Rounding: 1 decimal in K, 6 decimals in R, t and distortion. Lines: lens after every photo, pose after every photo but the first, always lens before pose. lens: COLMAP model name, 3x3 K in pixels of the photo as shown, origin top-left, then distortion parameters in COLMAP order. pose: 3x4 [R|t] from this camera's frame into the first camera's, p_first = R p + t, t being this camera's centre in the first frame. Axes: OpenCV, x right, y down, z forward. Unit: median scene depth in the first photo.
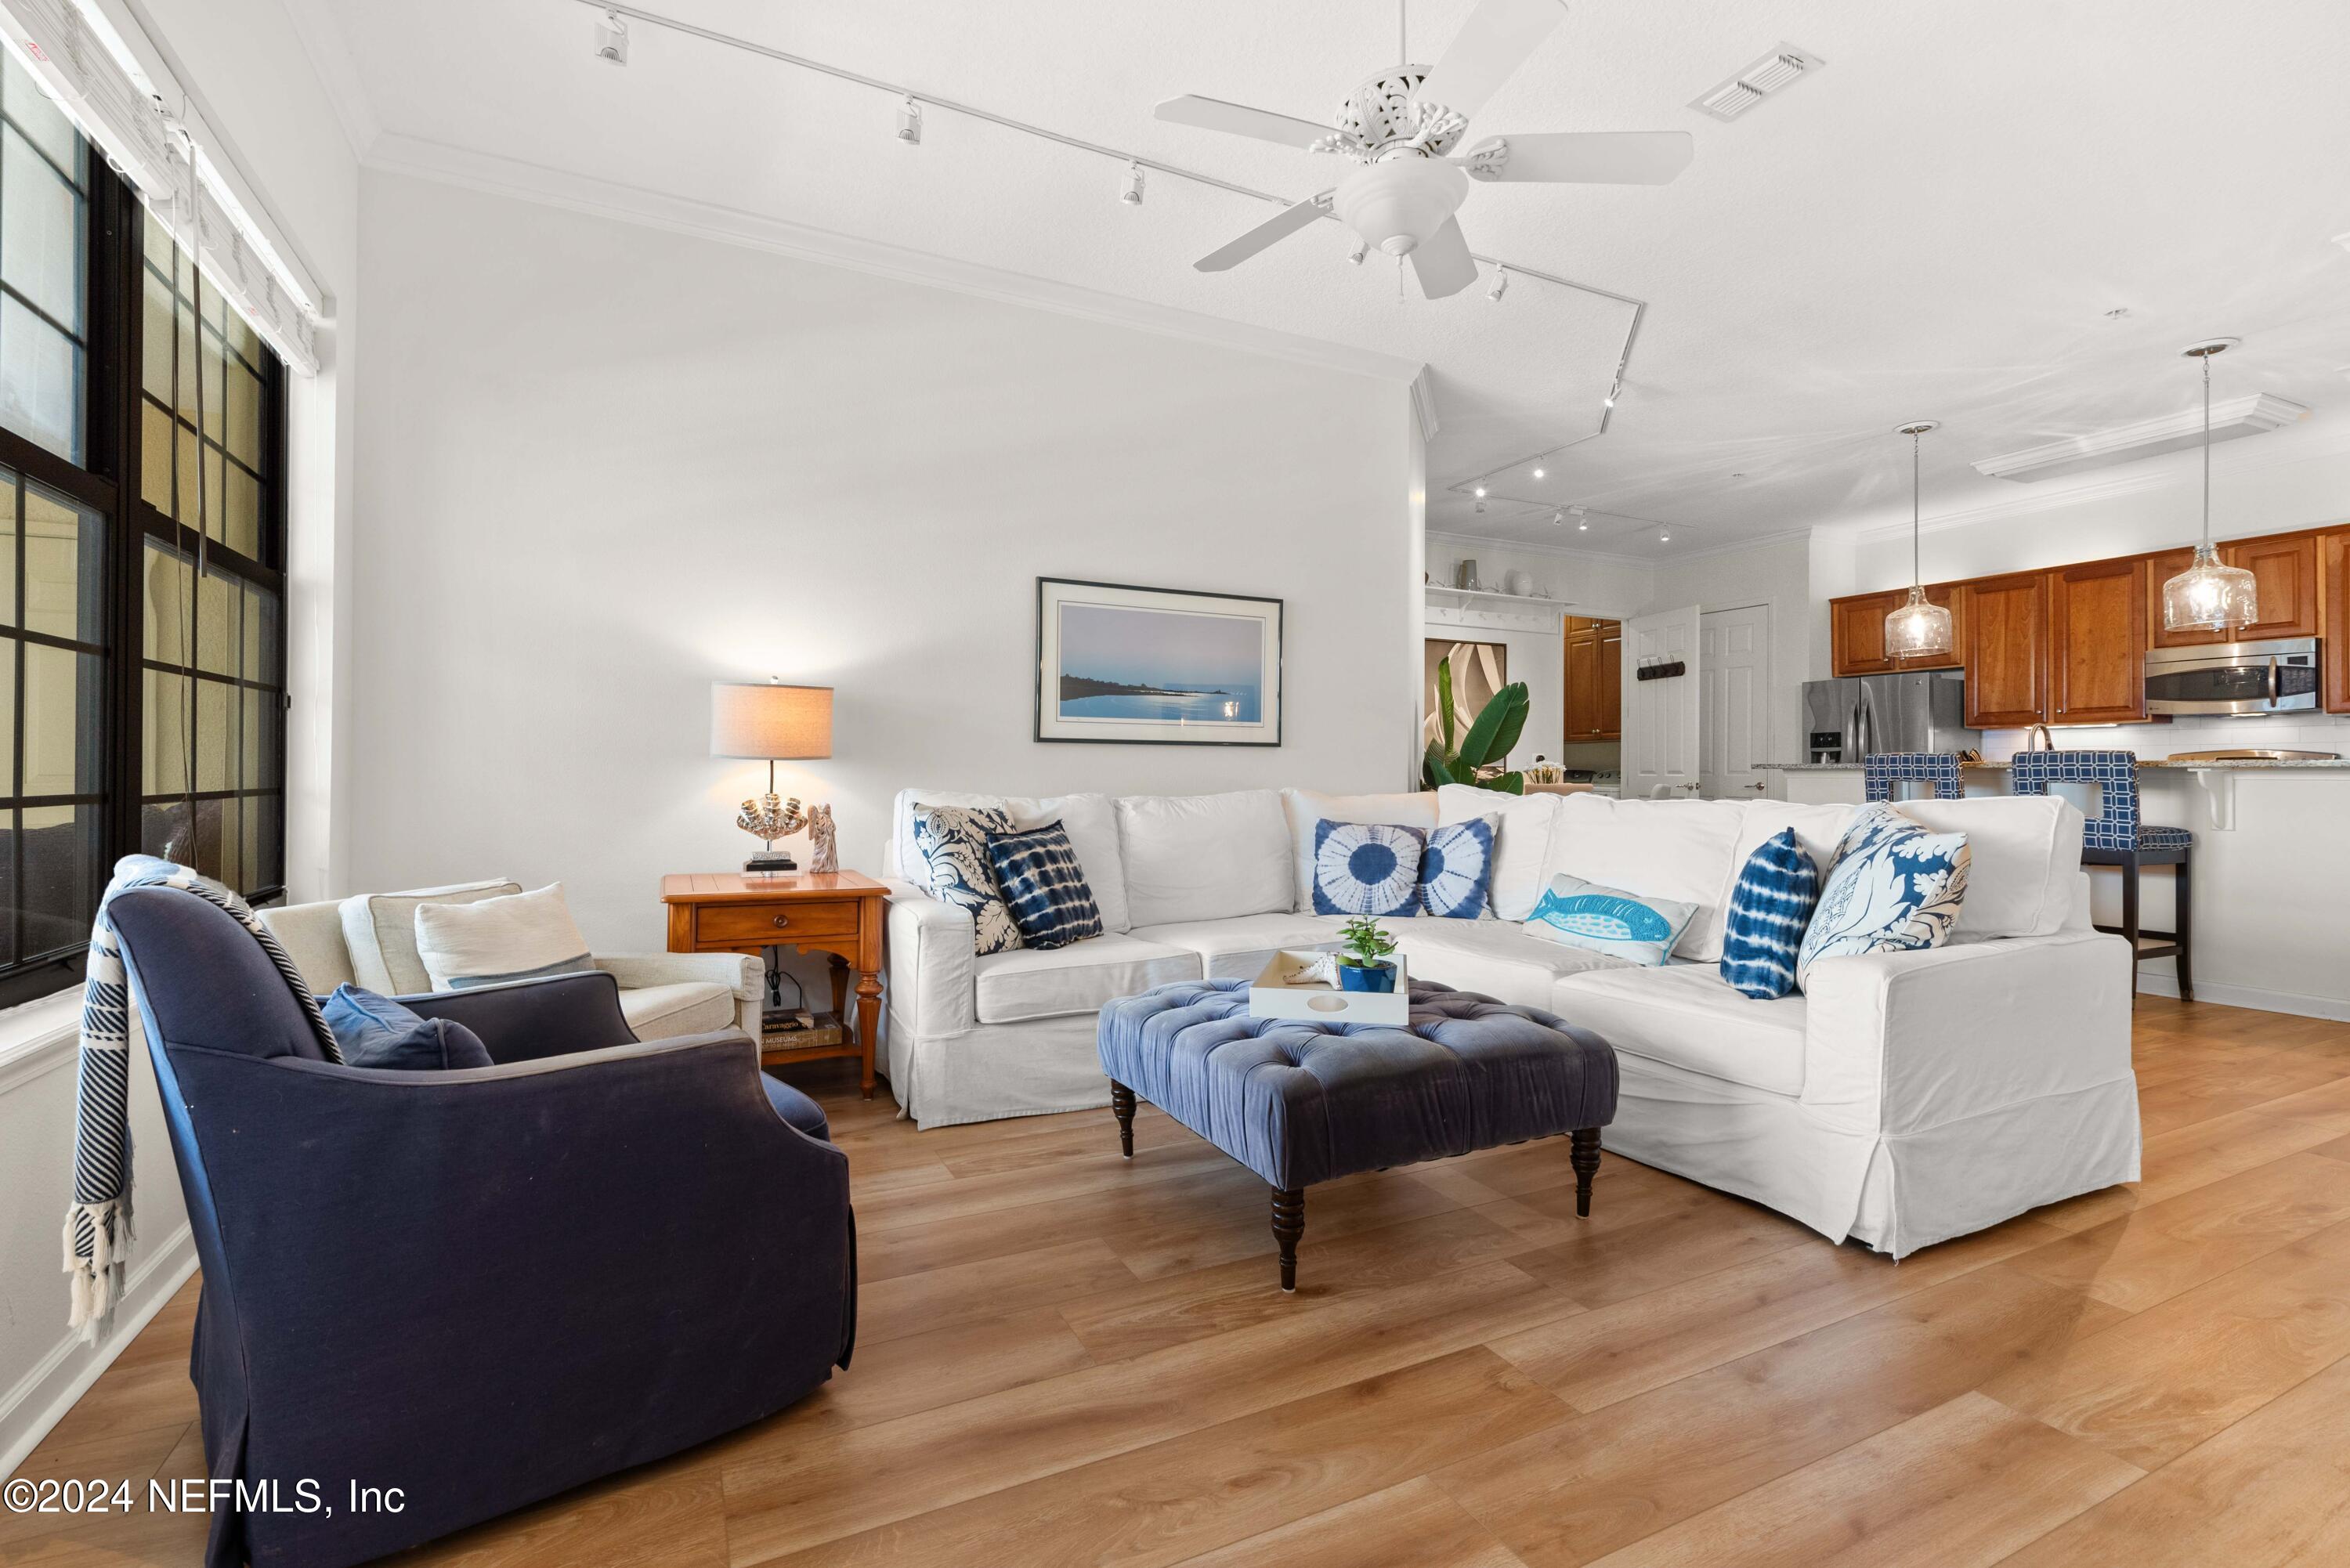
lens RADIAL K [[1012.1, 0, 1169.0], [0, 1012.1, 773.3], [0, 0, 1]] dist [0.003619, 0.000296]
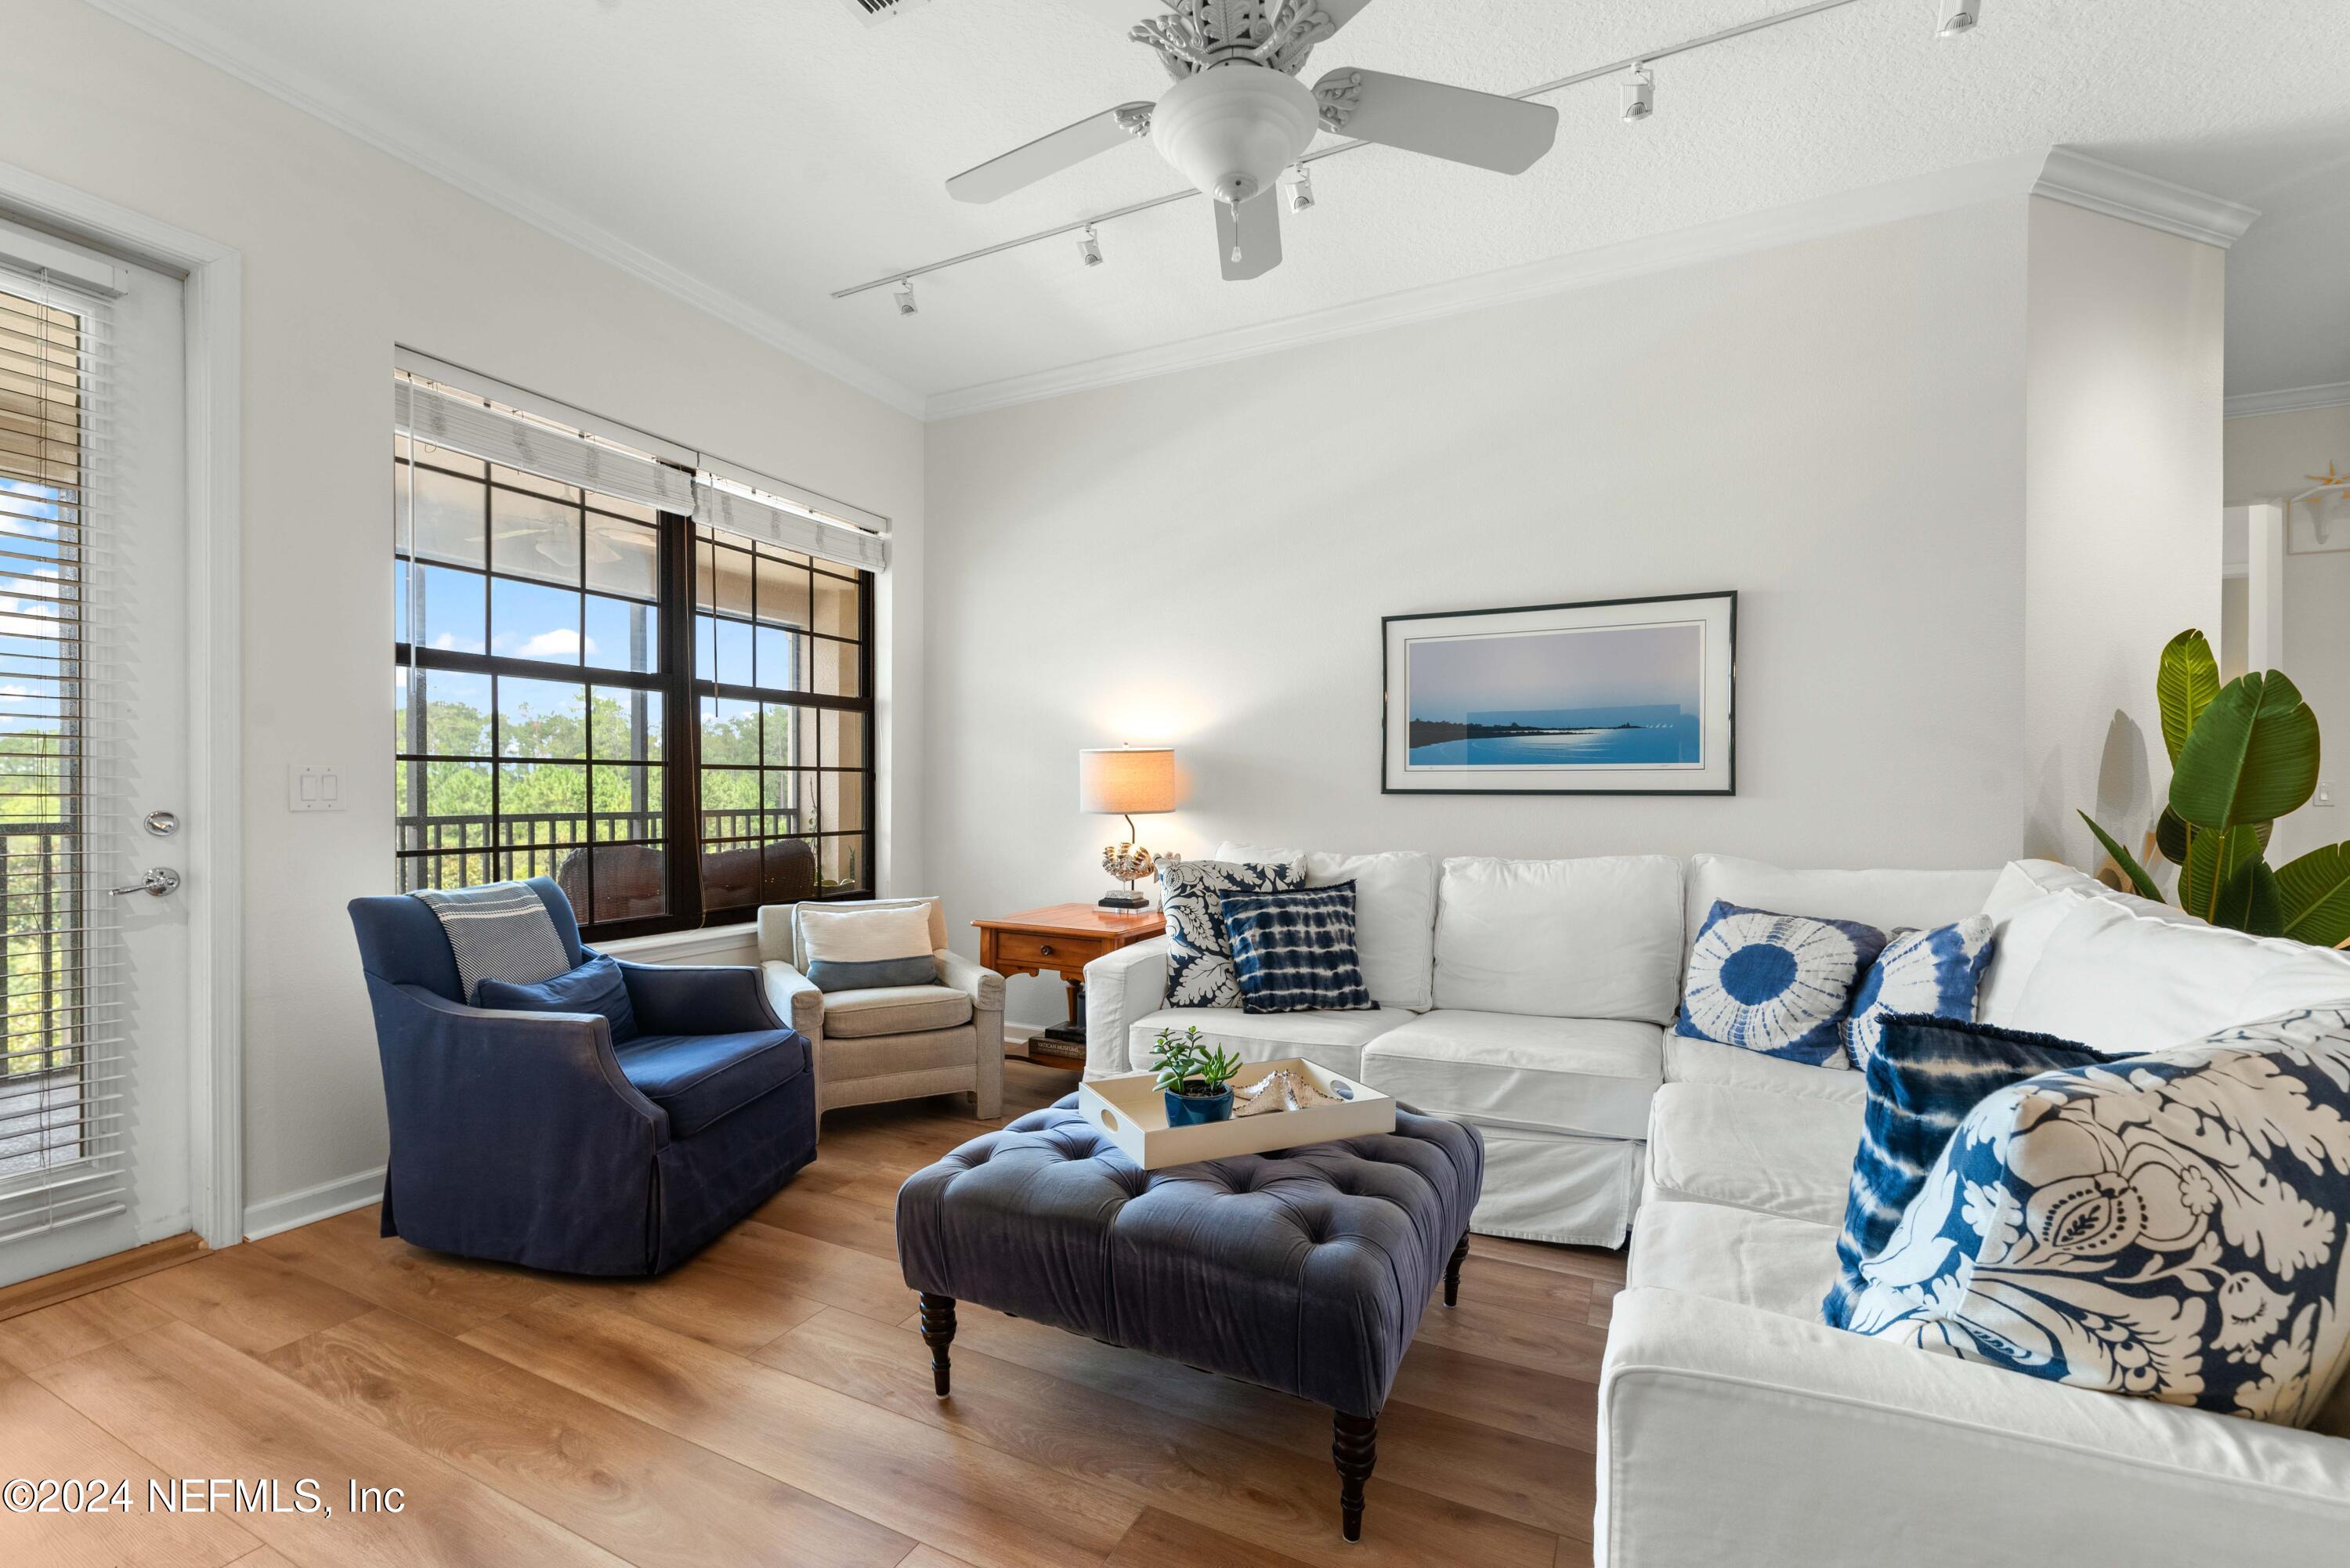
lens RADIAL K [[1012.1, 0, 1229.0], [0, 1012.1, 805.3], [0, 0, 1]] dist [0.003619, 0.000296]
pose [[0.618952, 0.010917, -0.785353, 0.555905], [-0.000780, 0.999911, 0.013285, -0.035050], [0.785429, -0.007610, 0.618906, 0.330958]]
